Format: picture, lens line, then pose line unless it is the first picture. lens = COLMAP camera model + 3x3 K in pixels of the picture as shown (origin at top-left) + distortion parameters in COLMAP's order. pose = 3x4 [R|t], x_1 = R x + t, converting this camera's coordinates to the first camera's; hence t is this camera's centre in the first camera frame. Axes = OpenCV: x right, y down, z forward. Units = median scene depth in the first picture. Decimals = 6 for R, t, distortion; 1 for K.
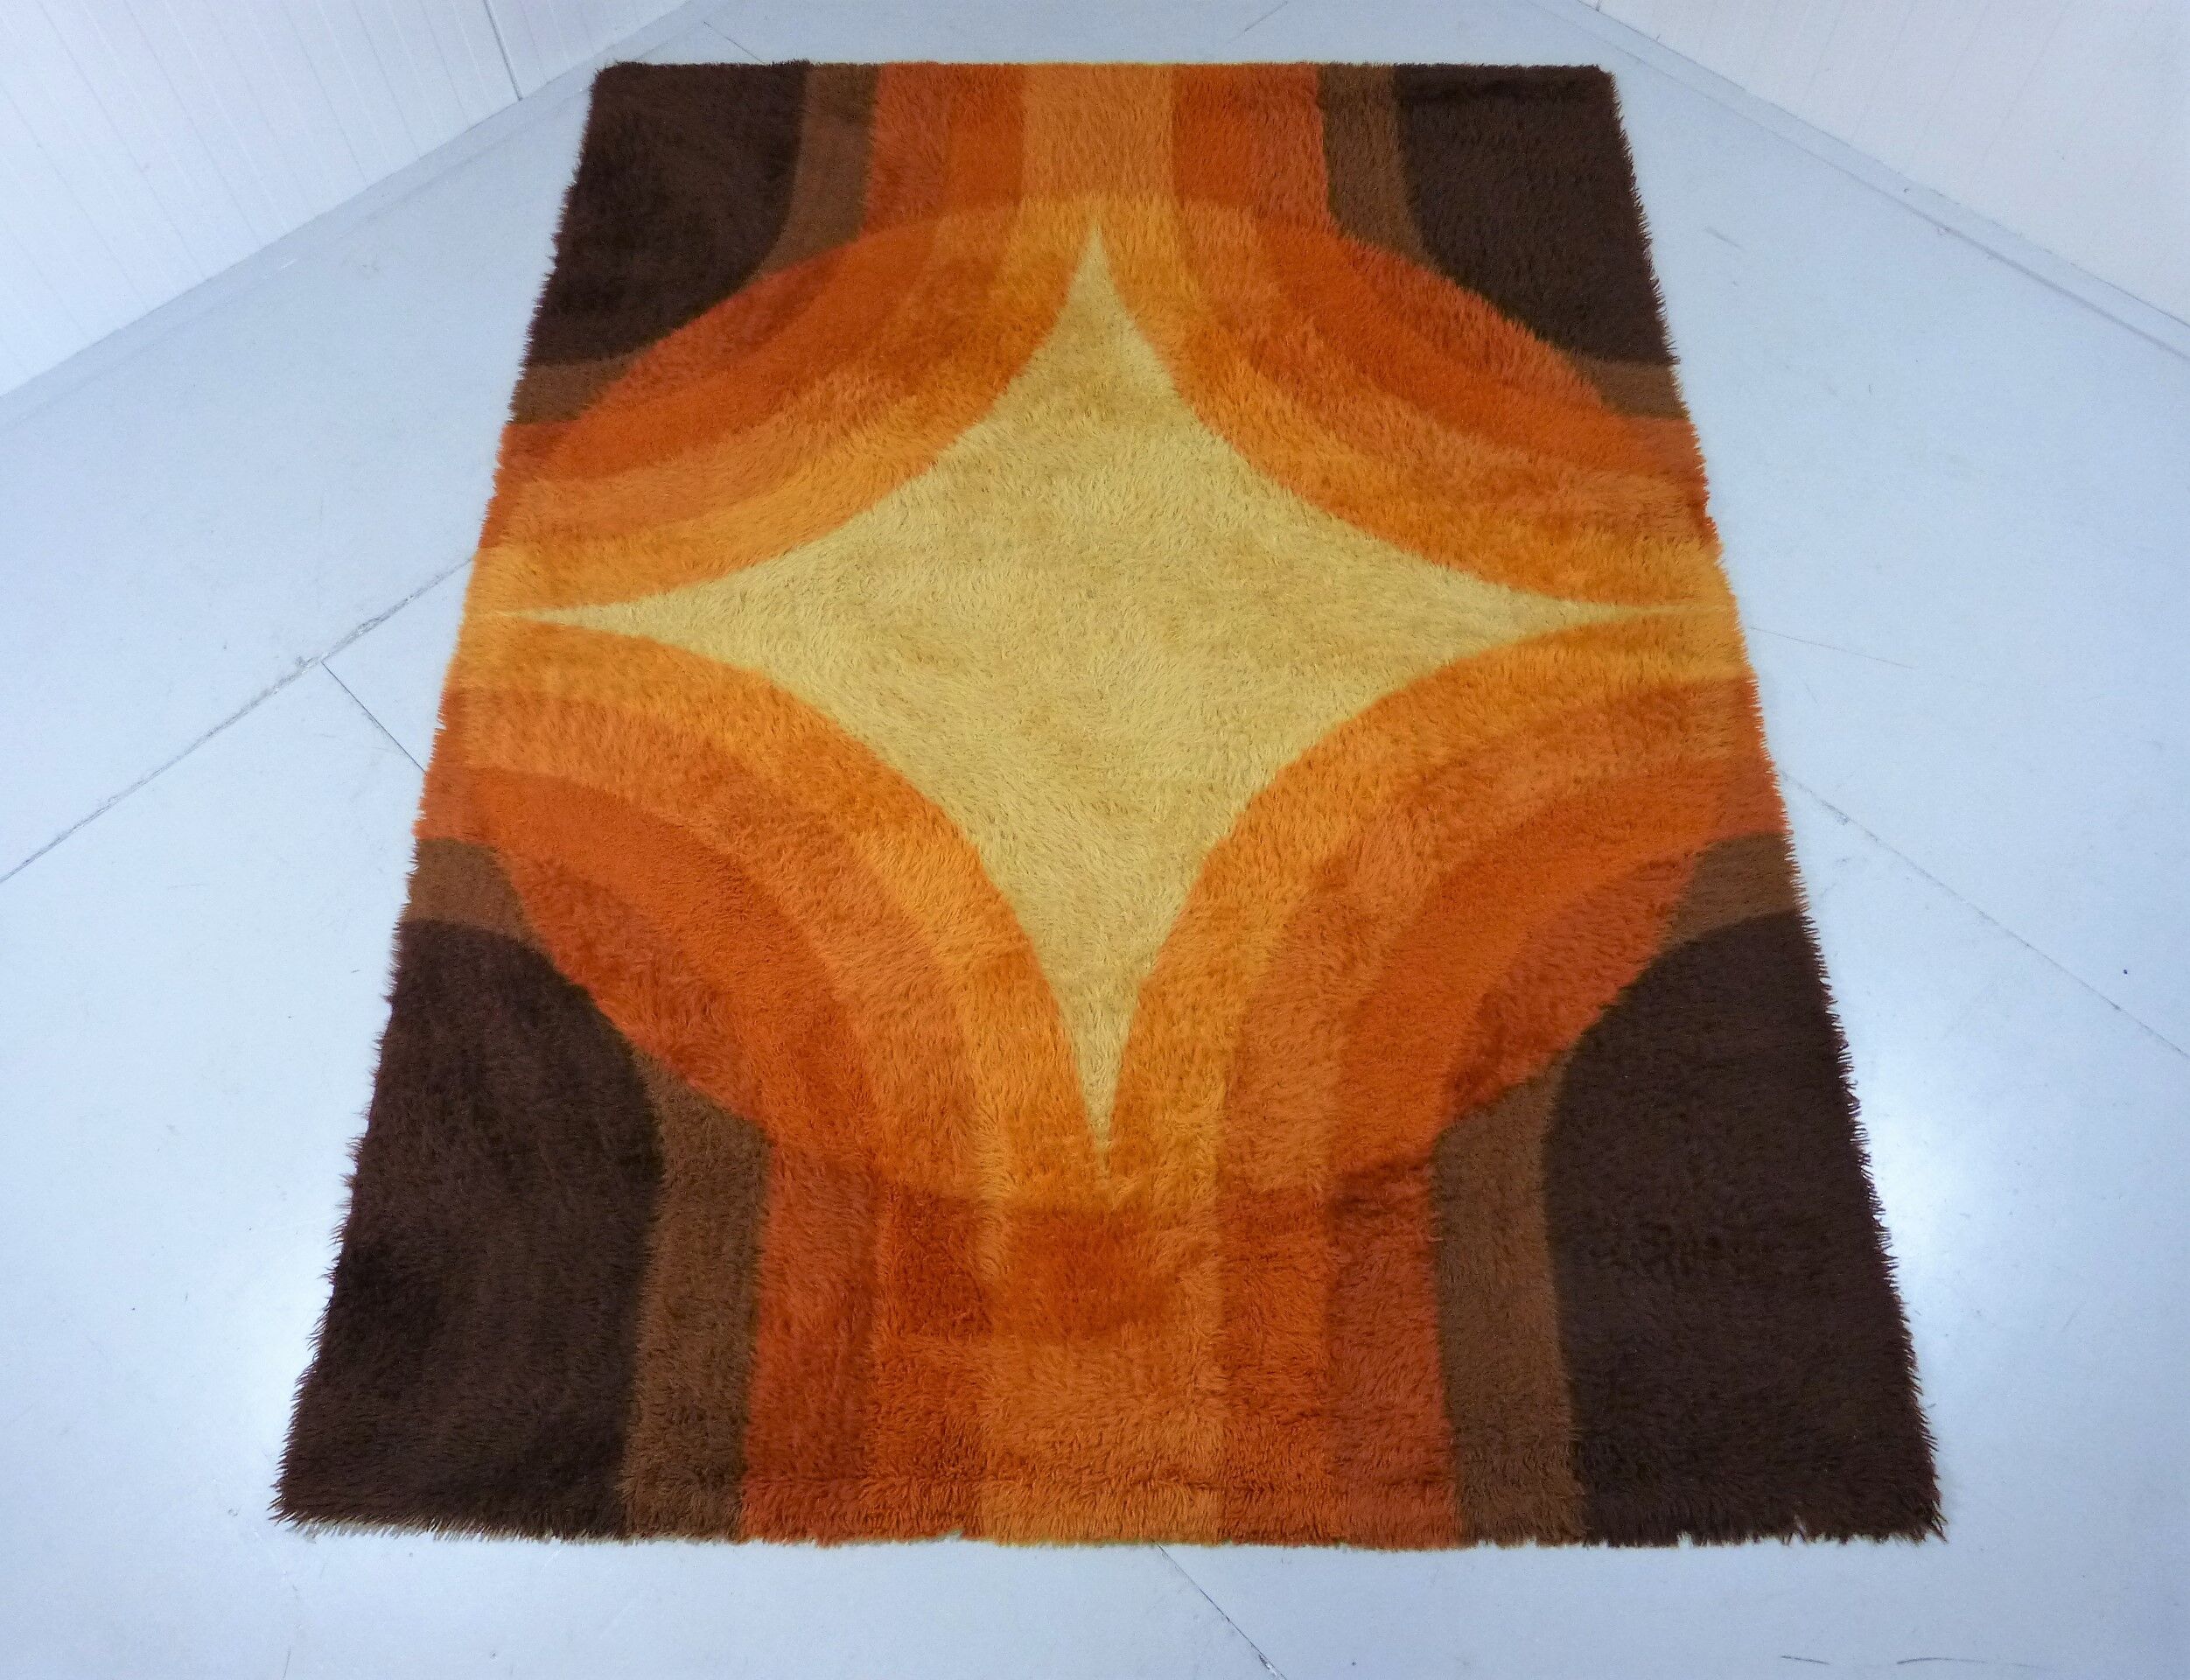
lens RADIAL K [[1719.8, 0, 1074.8], [0, 1719.8, 831.0], [0, 0, 1]] dist [-0.040886, 0.037139]
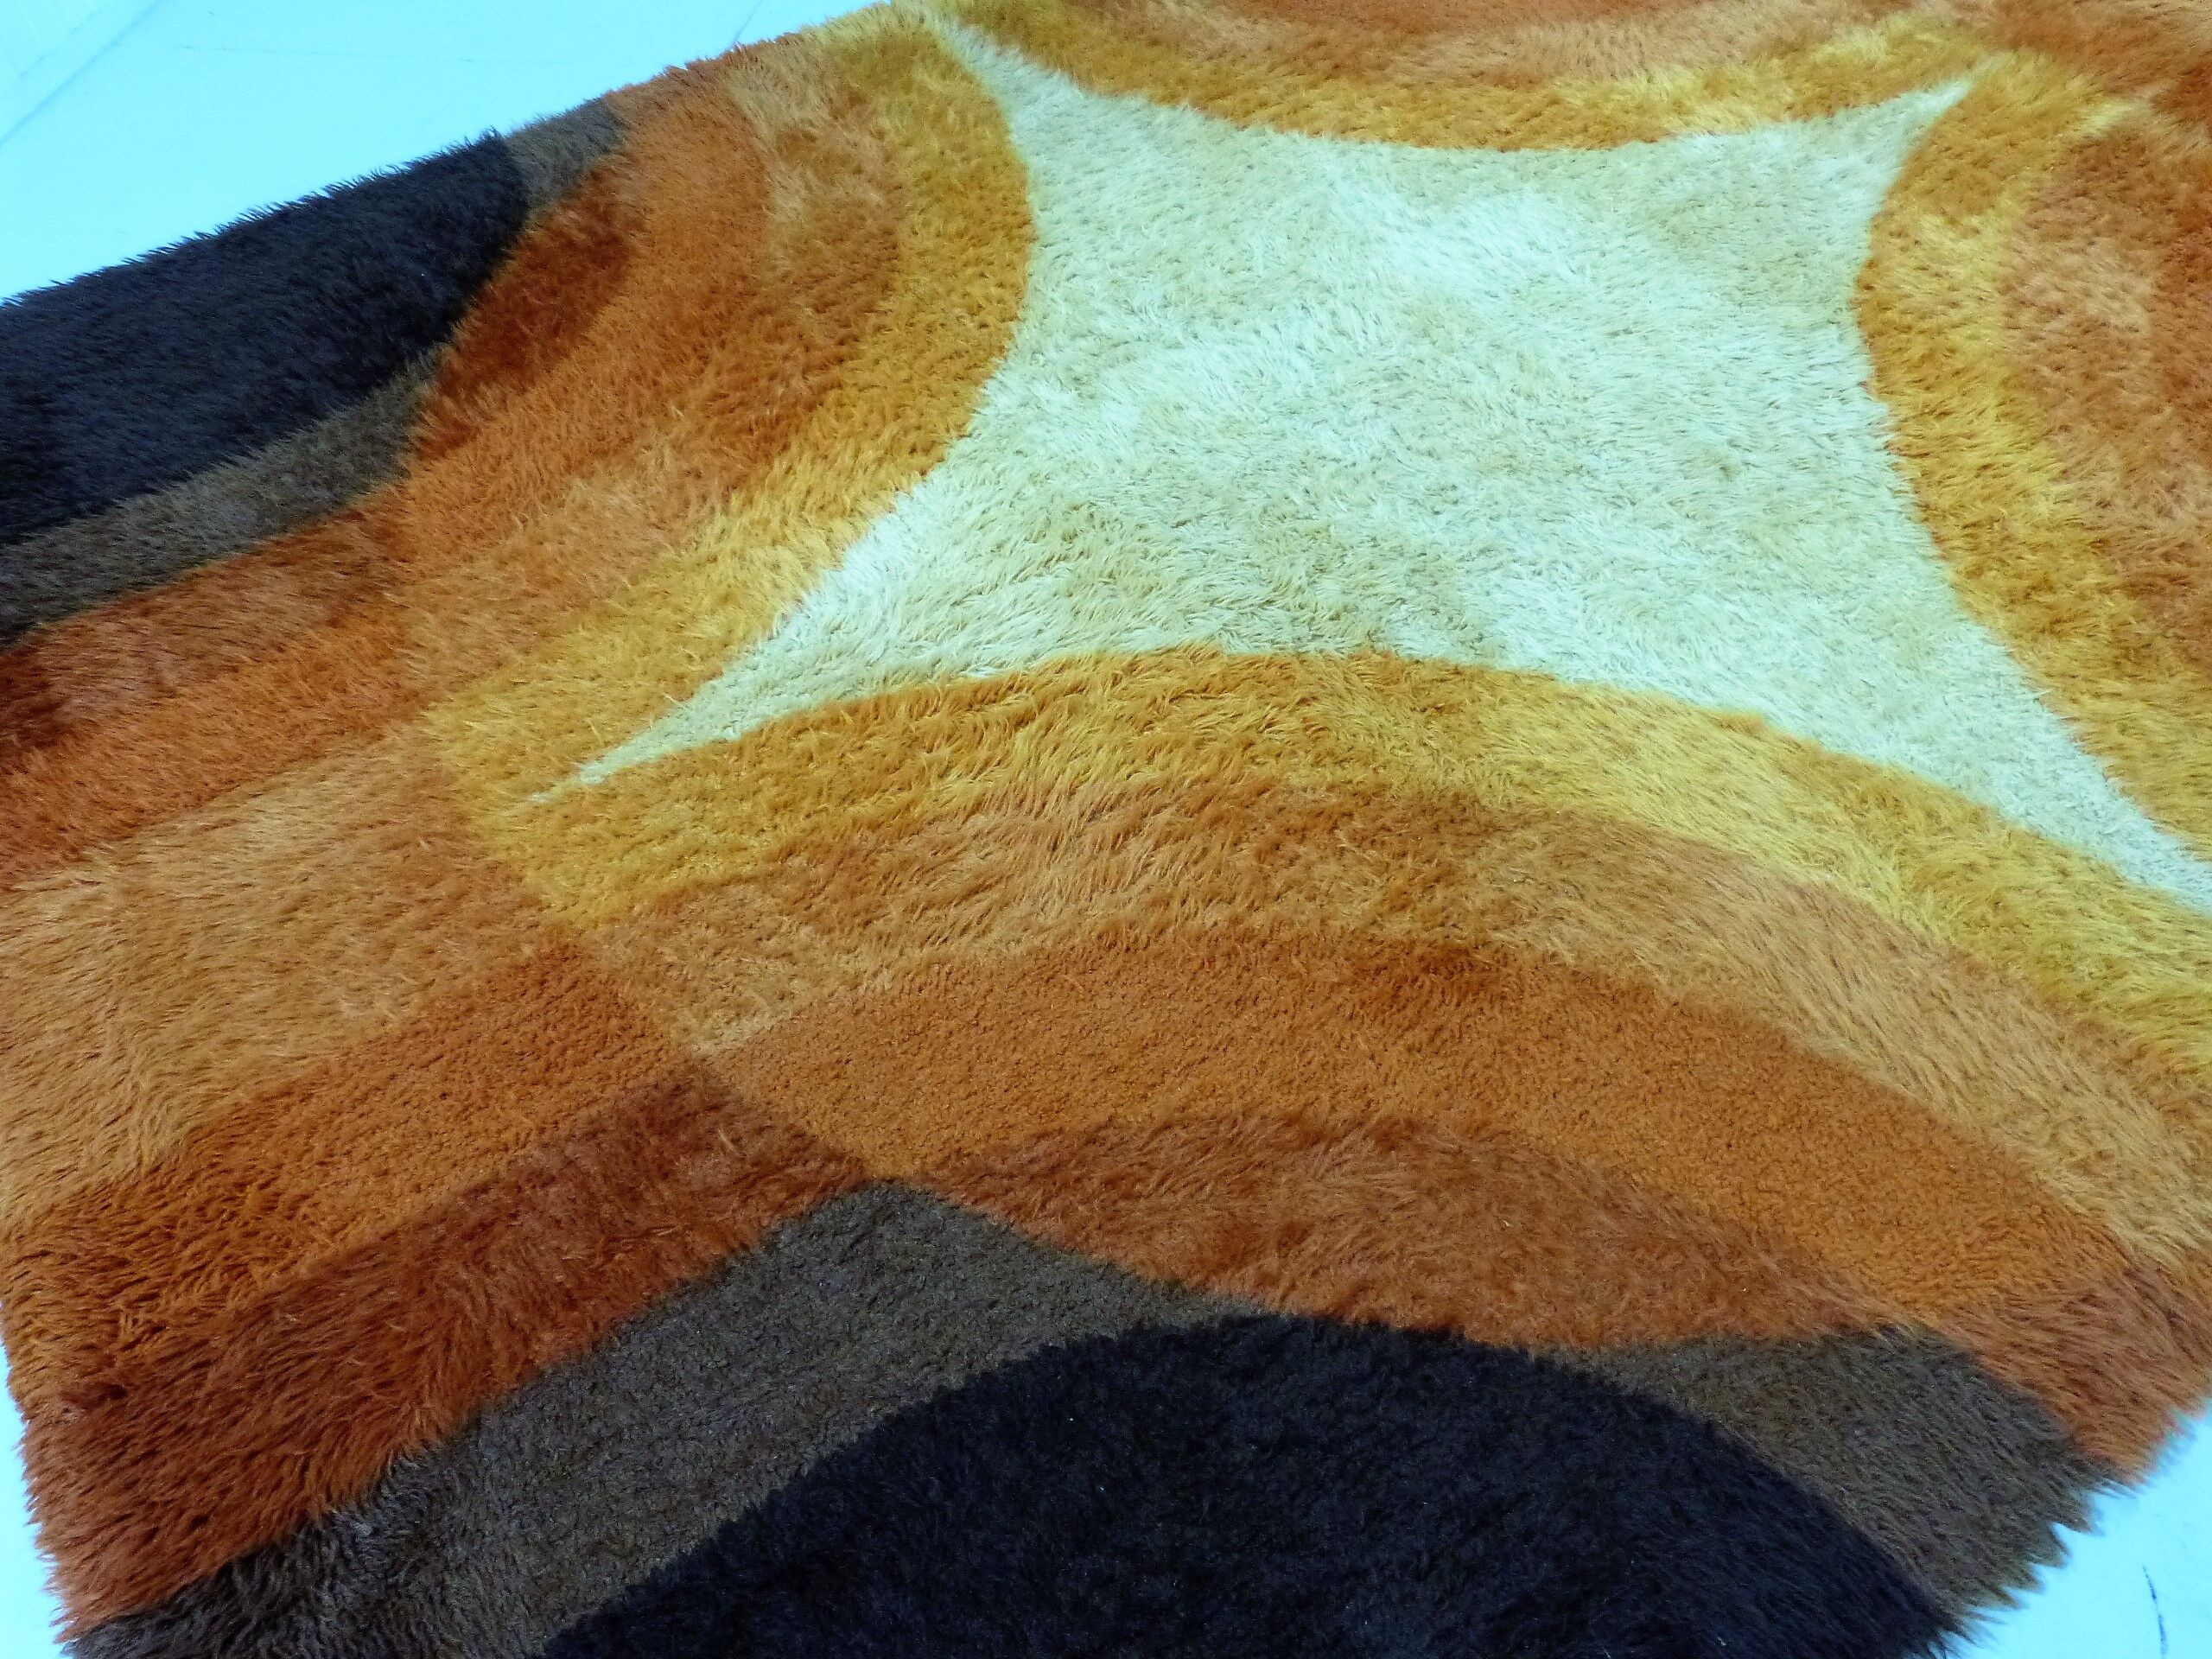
lens RADIAL K [[1675.3, 0, 1106.9], [0, 1675.3, 825.2], [0, 0, 1]] dist [-0.041426, 0.038105]
pose [[-0.592187, -0.590123, 0.548698, -0.378523], [0.721357, -0.084774, 0.687356, -0.689893], [-0.359109, 0.802850, 0.475891, 0.981827]]
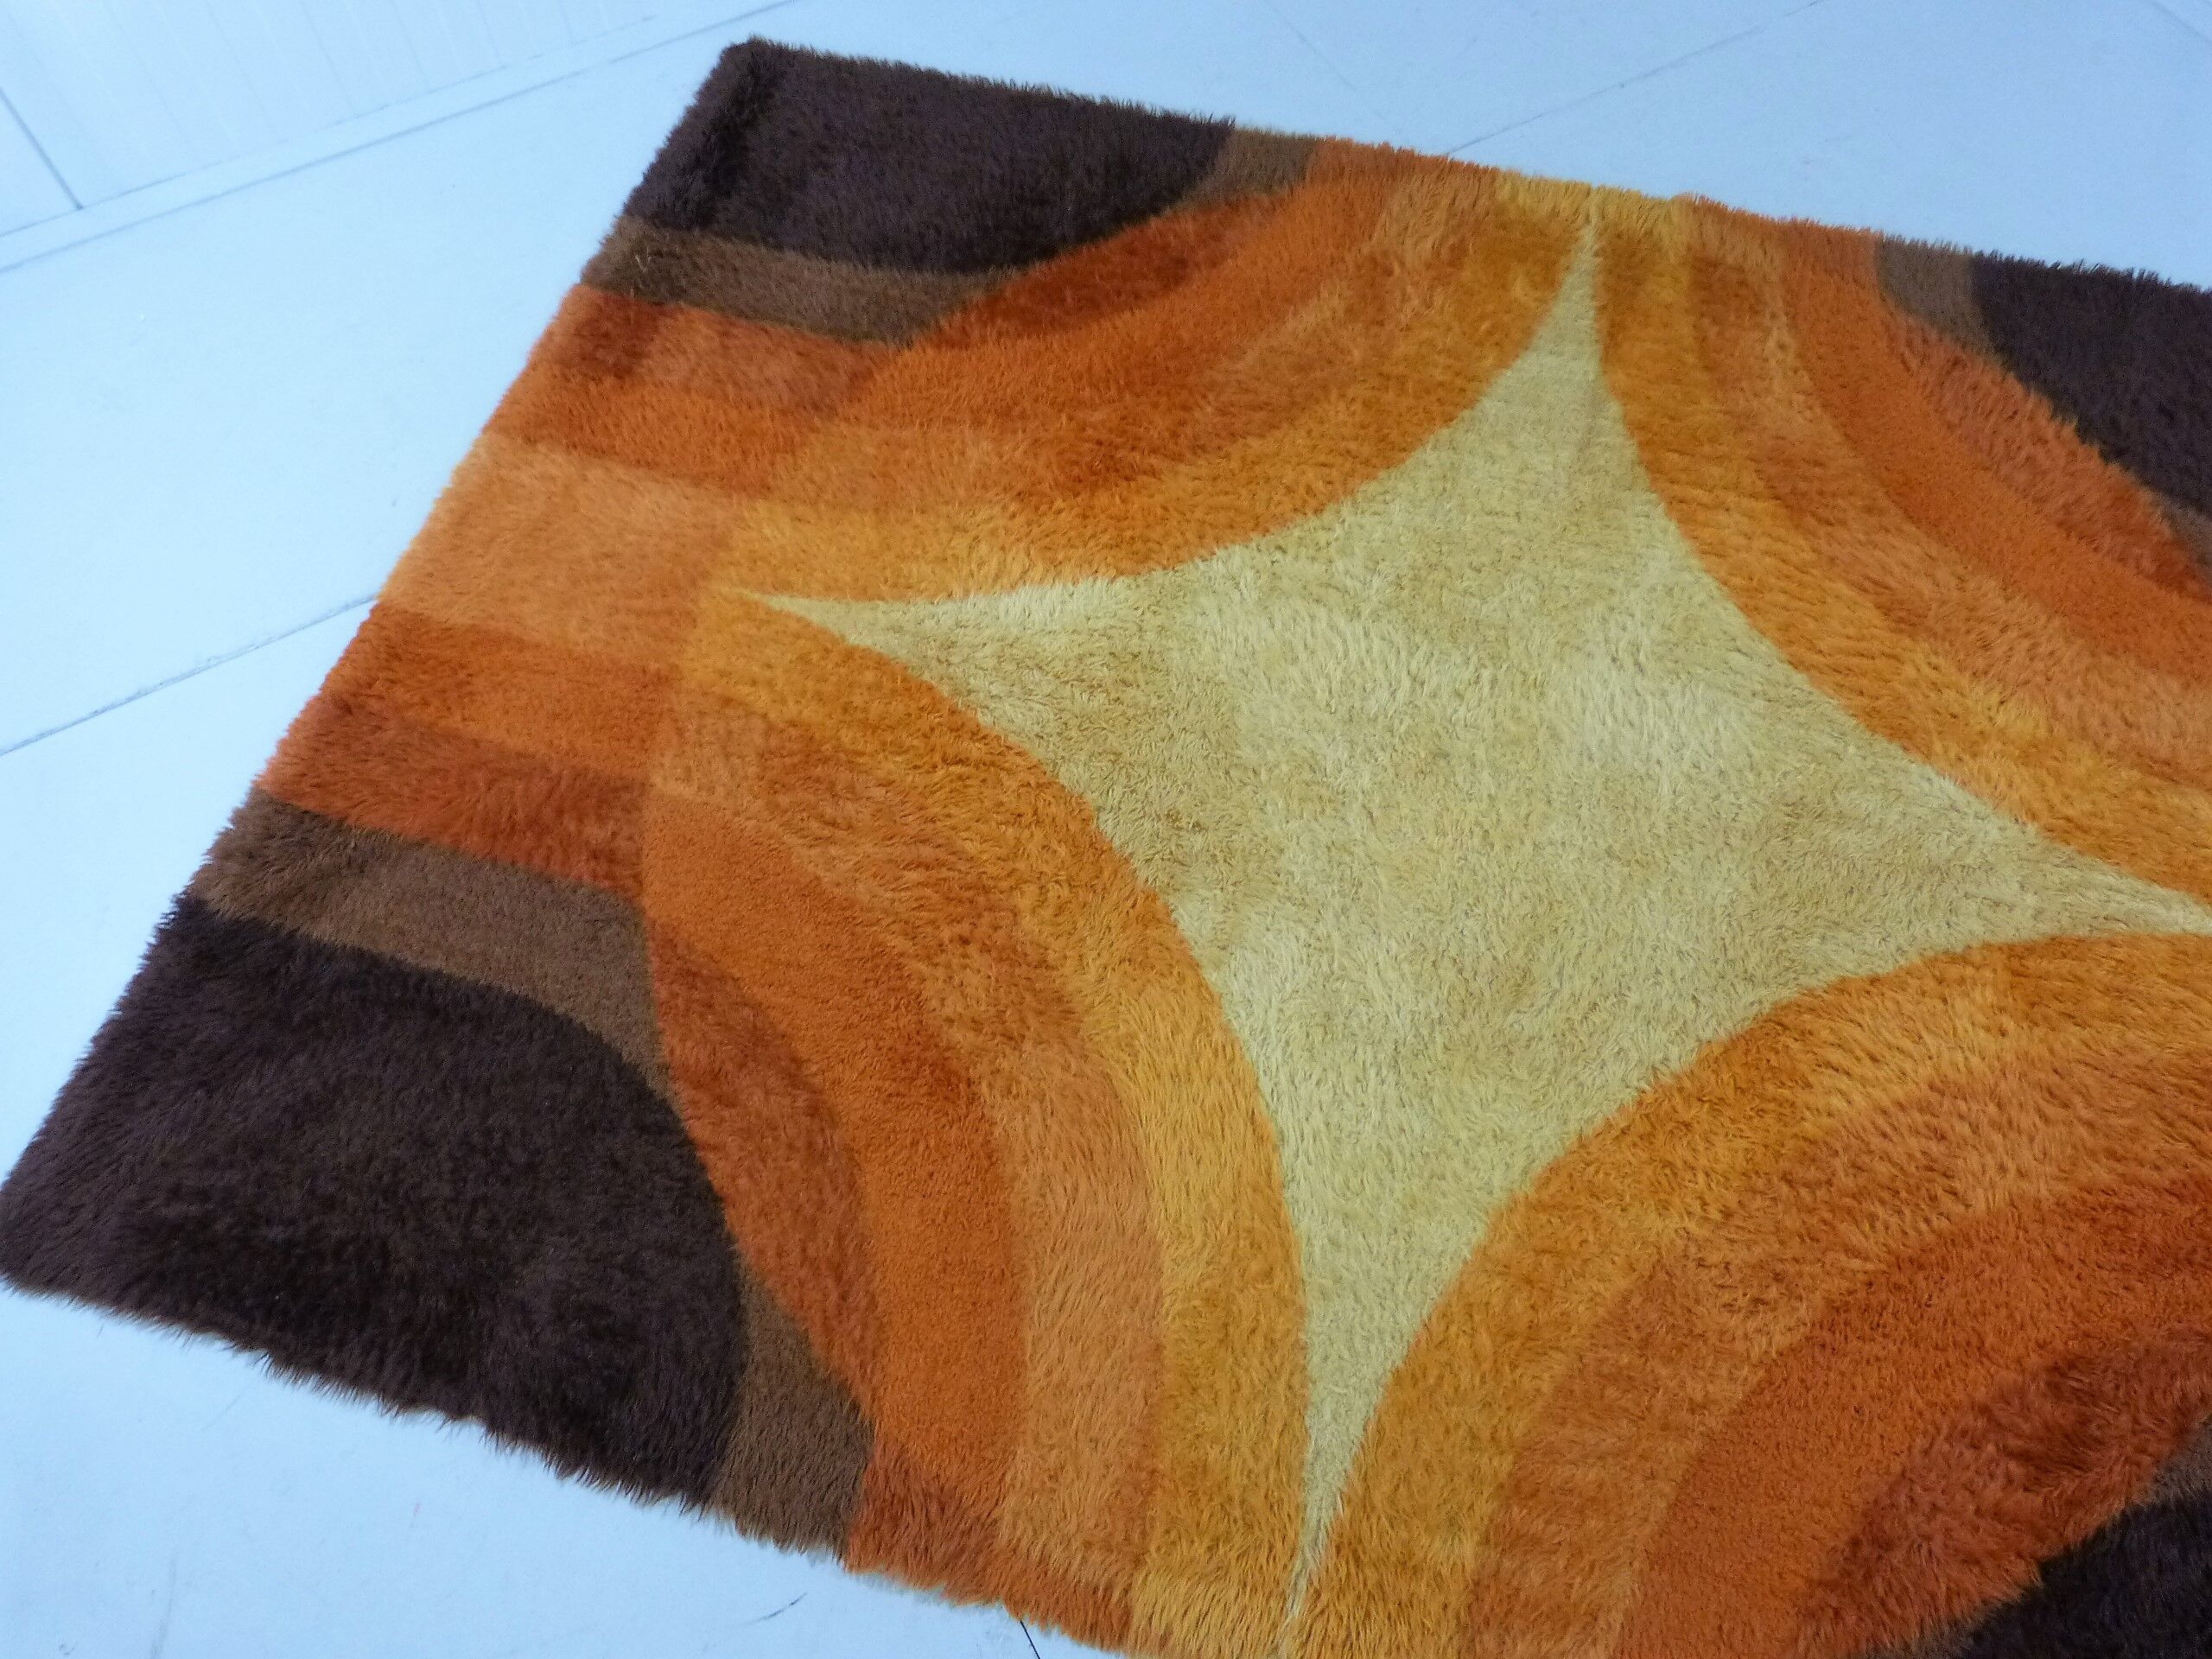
lens RADIAL K [[1675.3, 0, 1097.0], [0, 1675.3, 827.0], [0, 0, 1]] dist [-0.041426, 0.038105]
pose [[0.265563, -0.834746, 0.482365, -0.442111], [0.840713, 0.445401, 0.307929, -0.518283], [-0.471888, 0.323755, 0.820064, 0.549088]]
